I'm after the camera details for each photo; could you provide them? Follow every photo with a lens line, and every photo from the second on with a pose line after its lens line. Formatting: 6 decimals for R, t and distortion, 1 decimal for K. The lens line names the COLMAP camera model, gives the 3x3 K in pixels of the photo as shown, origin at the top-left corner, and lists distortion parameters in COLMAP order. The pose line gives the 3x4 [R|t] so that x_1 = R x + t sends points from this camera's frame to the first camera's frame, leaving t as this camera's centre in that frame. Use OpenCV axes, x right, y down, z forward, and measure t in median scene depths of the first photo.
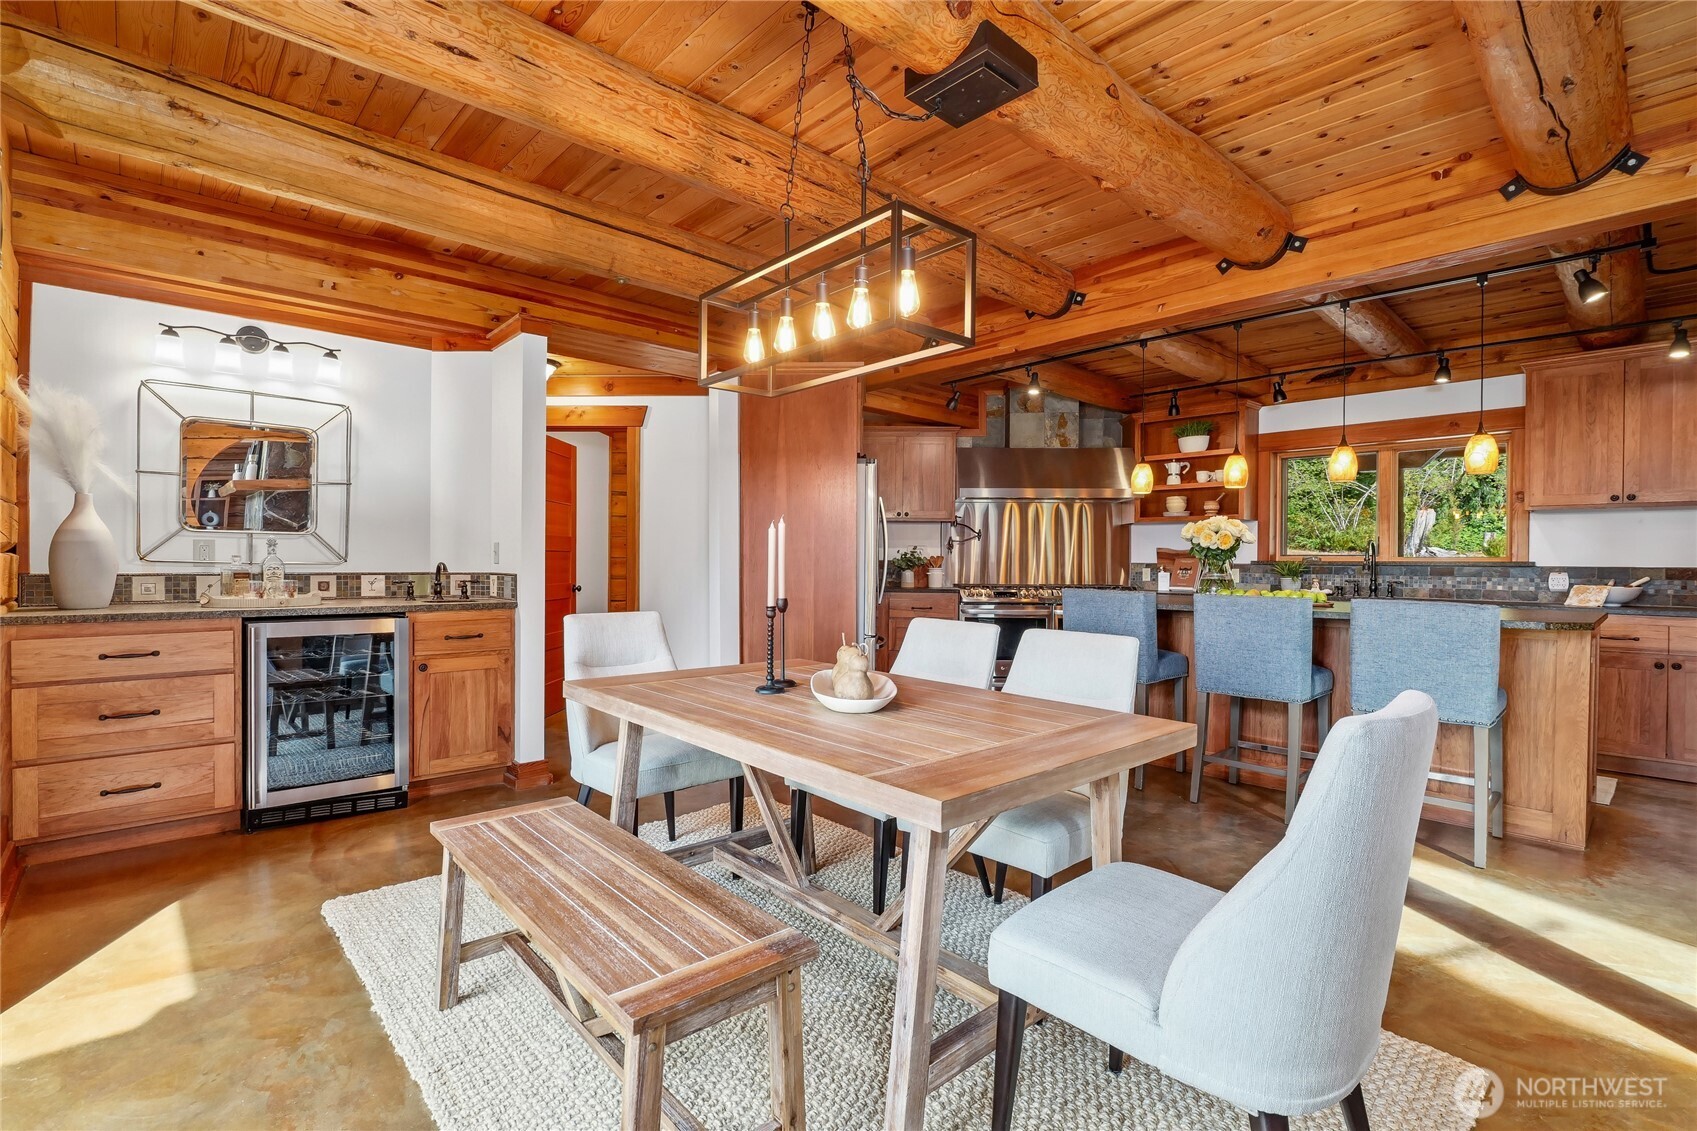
lens RADIAL K [[781.8, 0, 848.5], [0, 781.8, 565.5], [0, 0, 1]] dist [-0.022534, 0.005656]
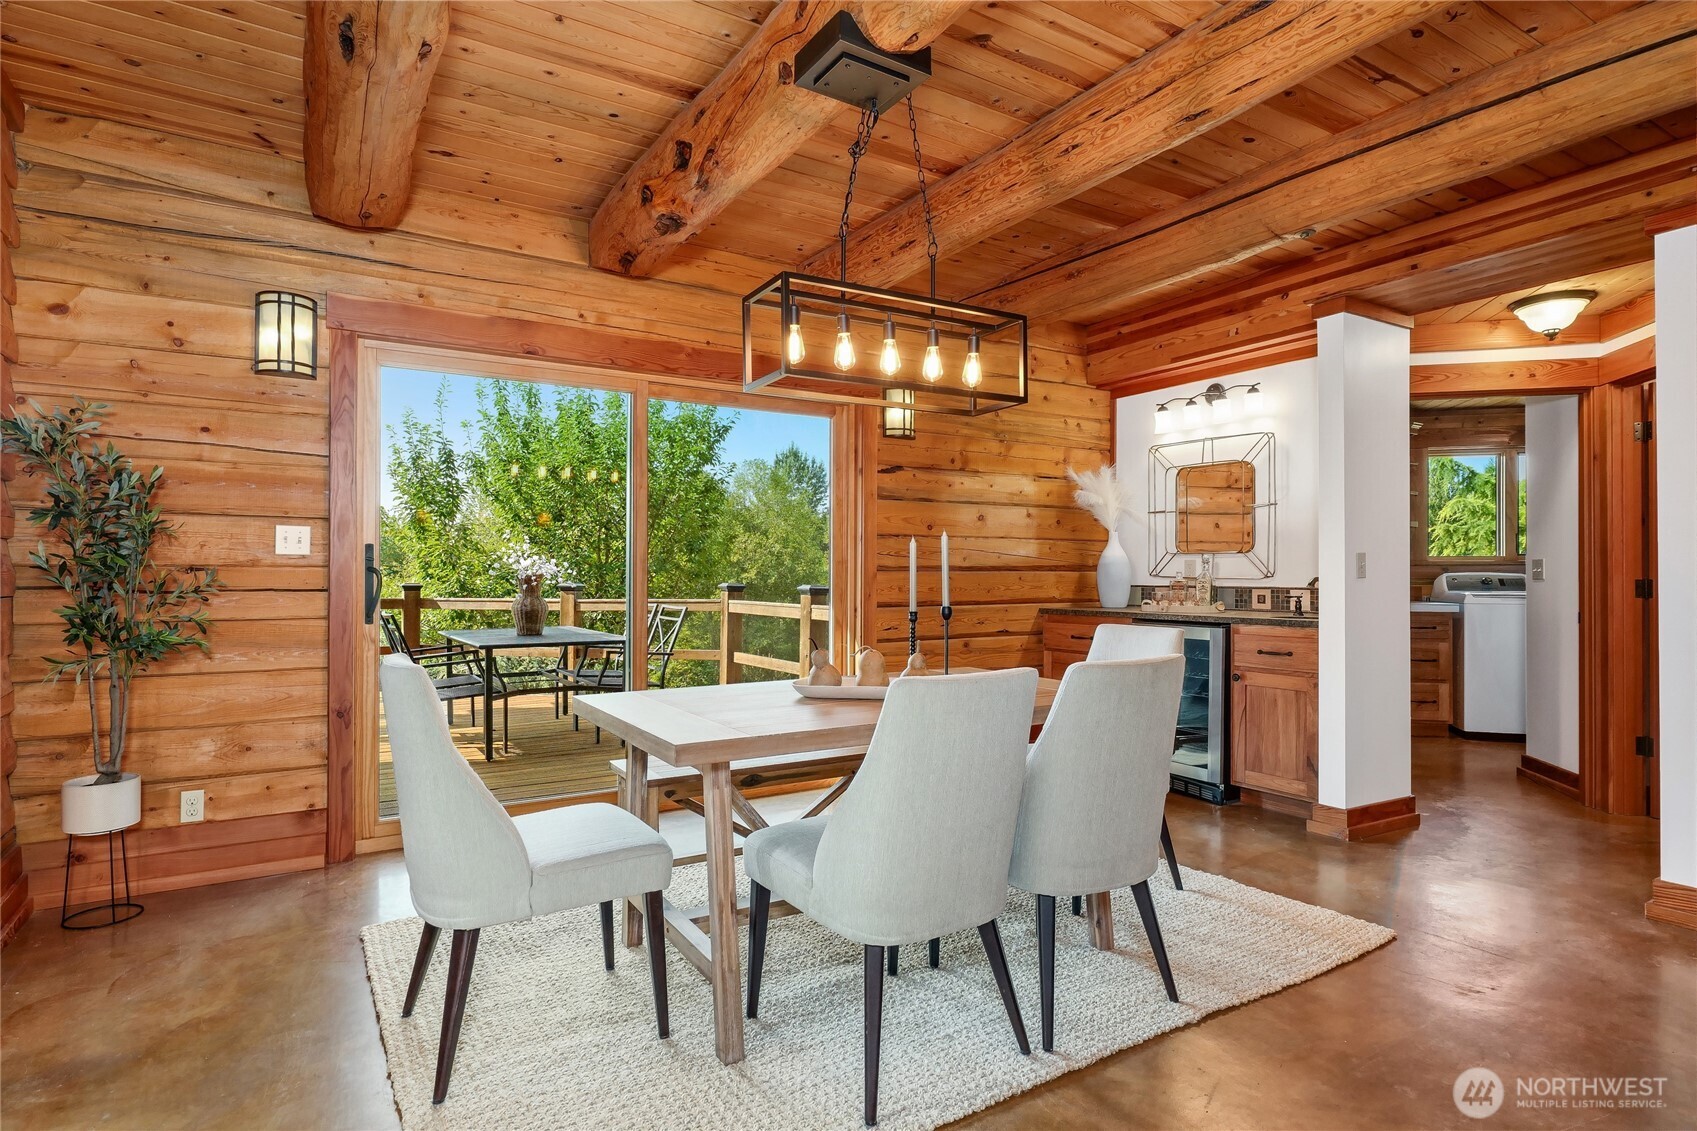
lens RADIAL K [[904.1, 0, 848.5], [0, 904.1, 565.5], [0, 0, 1]] dist [-0.000682, 0.000357]
pose [[-0.190069, -0.017545, -0.981614, 0.592155], [-0.008109, 0.999834, -0.016301, 0.003906], [0.981737, 0.004861, -0.190180, 0.571785]]
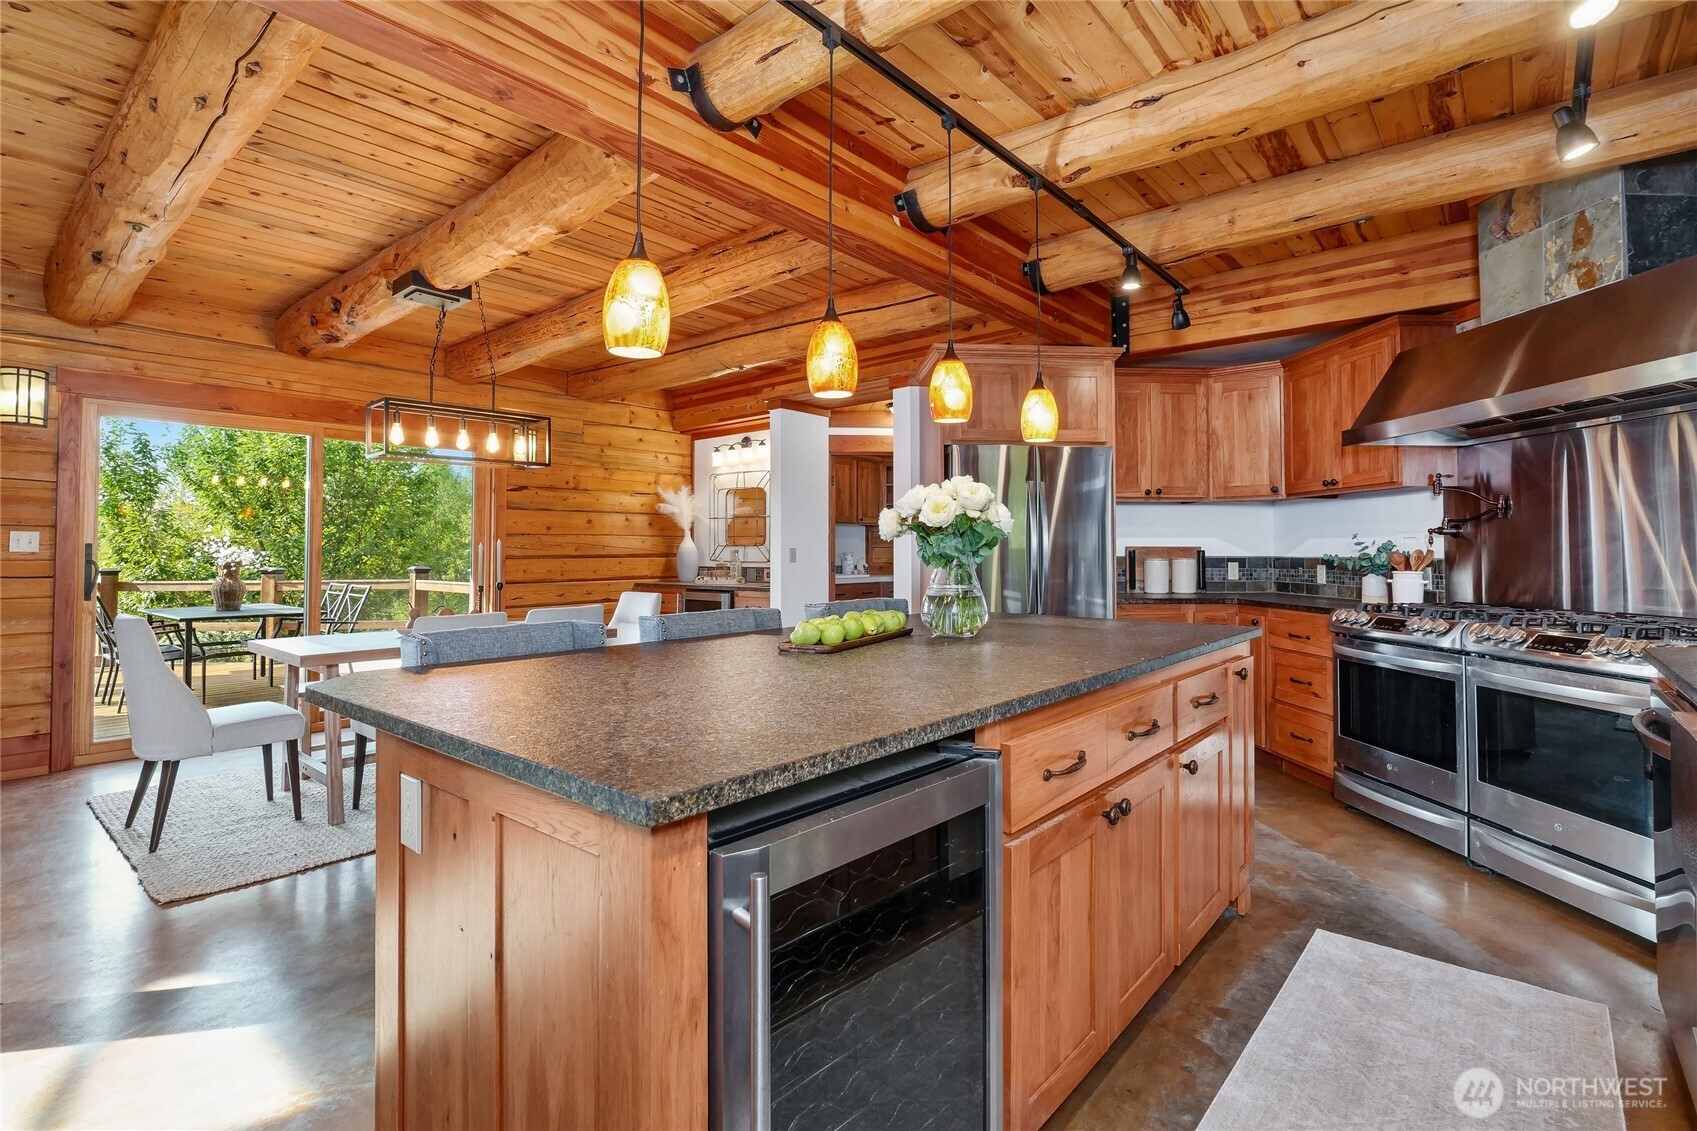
lens RADIAL K [[811.4, 0, 844.0], [0, 811.4, 526.6], [0, 0, 1]] dist [-0.010430, 0.001239]
pose [[0.110096, -0.040535, -0.993094, 0.988236], [-0.001951, 0.999157, -0.040999, -0.006893], [0.993919, 0.006452, 0.109924, 0.827785]]
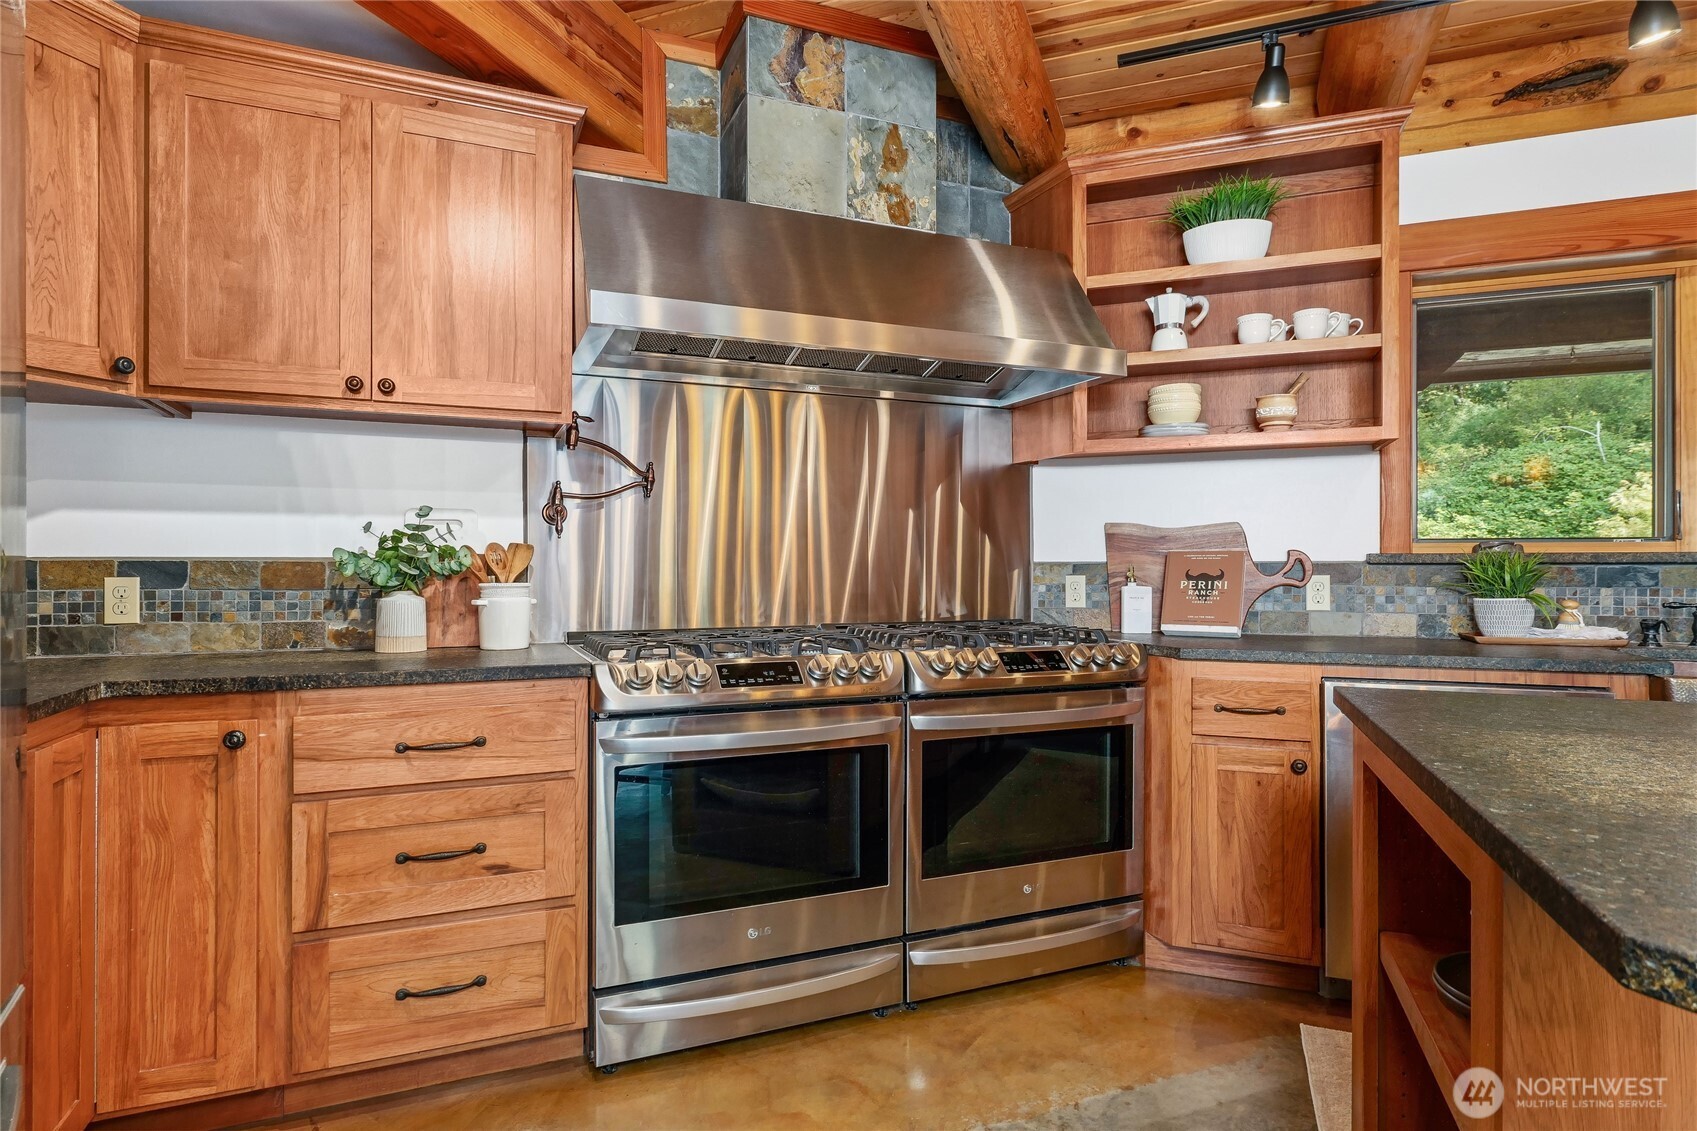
lens RADIAL K [[904.1, 0, 848.5], [0, 904.1, 565.5], [0, 0, 1]] dist [-0.000682, 0.000357]
pose [[0.902929, -0.007639, 0.429722, 0.126252], [0.010126, 0.999943, -0.003503, -0.001598], [-0.429670, 0.007514, 0.902955, 0.977361]]
